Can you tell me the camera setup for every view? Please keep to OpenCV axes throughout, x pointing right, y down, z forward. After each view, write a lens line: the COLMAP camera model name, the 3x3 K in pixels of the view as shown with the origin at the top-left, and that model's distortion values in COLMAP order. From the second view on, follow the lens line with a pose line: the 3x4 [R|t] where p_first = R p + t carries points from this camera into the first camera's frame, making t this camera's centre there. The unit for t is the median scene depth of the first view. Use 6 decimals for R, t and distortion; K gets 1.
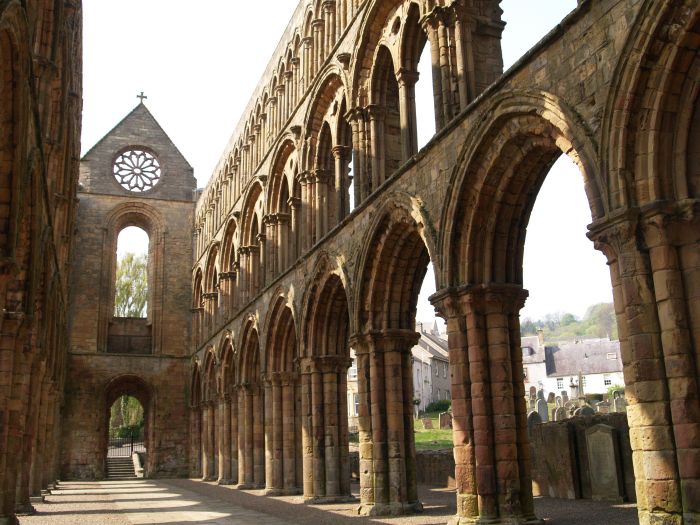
lens RADIAL K [[707.9, 0, 350.7], [0, 707.9, 268.7], [0, 0, 1]] dist [-0.111790, 0.023650]
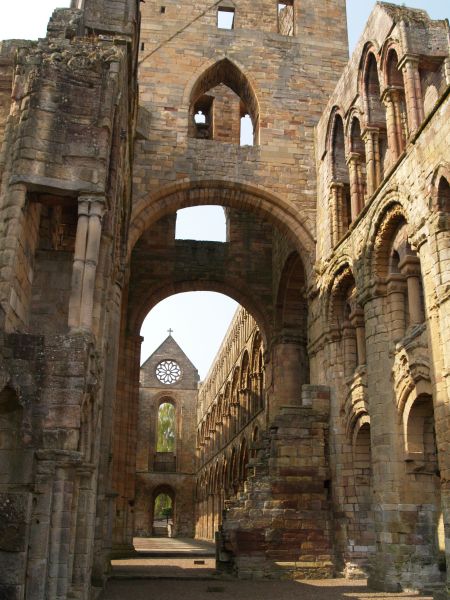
lens RADIAL K [[606.8, 0, 221.4], [0, 606.8, 301.5], [0, 0, 1]] dist [-0.111790, 0.023650]
pose [[0.973322, -0.039394, -0.226036, 0.215842], [0.013916, 0.993472, -0.113222, -0.145771], [0.229021, 0.107056, 0.967517, -0.582211]]
